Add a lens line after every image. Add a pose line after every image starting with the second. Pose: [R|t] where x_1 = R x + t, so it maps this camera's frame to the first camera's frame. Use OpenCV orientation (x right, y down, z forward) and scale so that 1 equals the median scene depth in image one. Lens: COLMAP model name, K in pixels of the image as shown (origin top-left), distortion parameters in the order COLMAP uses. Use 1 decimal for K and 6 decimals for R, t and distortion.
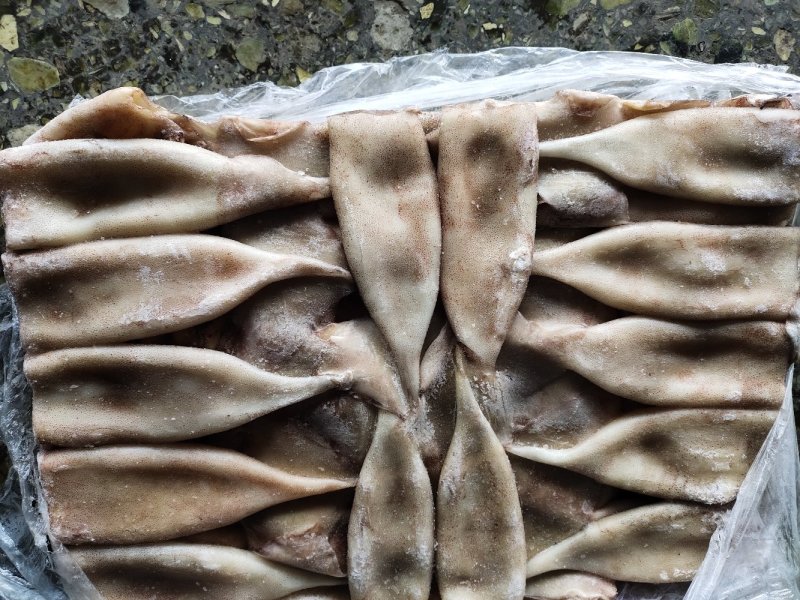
lens RADIAL K [[623.3, 0, 401.6], [0, 623.3, 294.6], [0, 0, 1]] dist [0.024529, -0.029128]
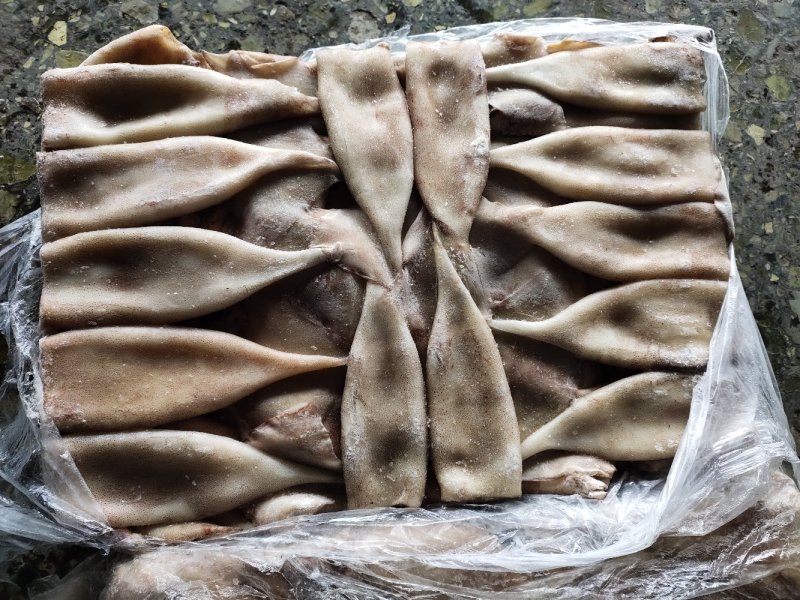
lens RADIAL K [[623.3, 0, 401.3], [0, 623.3, 298.9], [0, 0, 1]] dist [0.024529, -0.029128]
pose [[0.997867, -0.049542, 0.042510, -0.023157], [0.061222, 0.936236, -0.345998, 0.581654], [-0.022658, 0.347863, 0.937272, -0.010908]]
